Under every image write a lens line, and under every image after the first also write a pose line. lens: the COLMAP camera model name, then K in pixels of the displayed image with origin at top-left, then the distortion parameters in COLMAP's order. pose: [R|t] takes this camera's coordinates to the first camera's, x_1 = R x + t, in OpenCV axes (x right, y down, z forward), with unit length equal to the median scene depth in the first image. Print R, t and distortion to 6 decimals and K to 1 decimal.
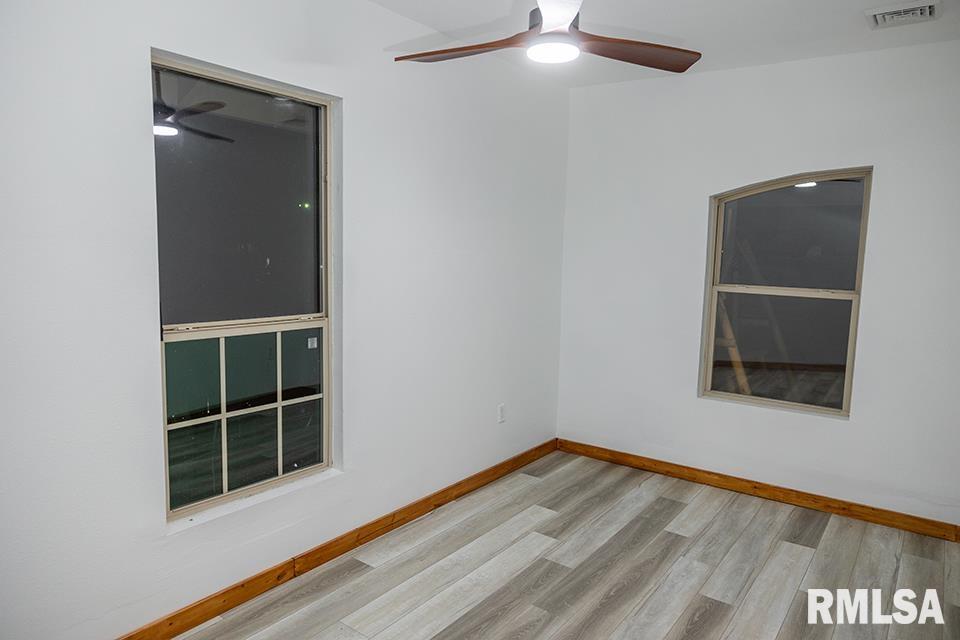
lens RADIAL K [[638.9, 0, 480.0], [0, 638.9, 320.0], [0, 0, 1]] dist [-0.001017, 0.005124]
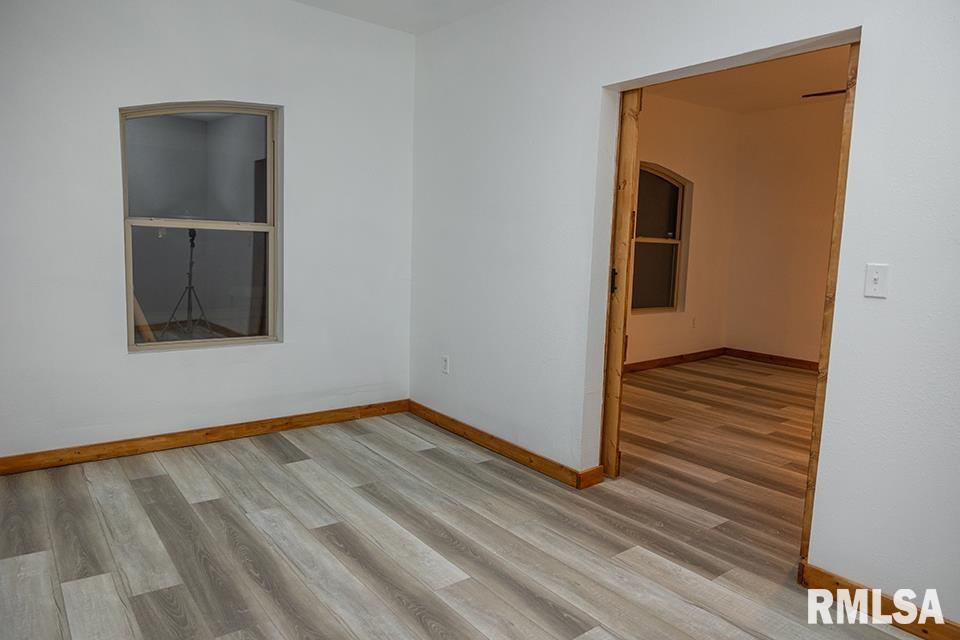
lens RADIAL K [[638.9, 0, 480.0], [0, 638.9, 320.0], [0, 0, 1]] dist [-0.001017, 0.005124]
pose [[0.288033, -0.134293, 0.948157, -0.349816], [0.083568, 0.989866, 0.114815, 0.023357], [-0.953967, 0.046165, 0.296336, 0.359403]]
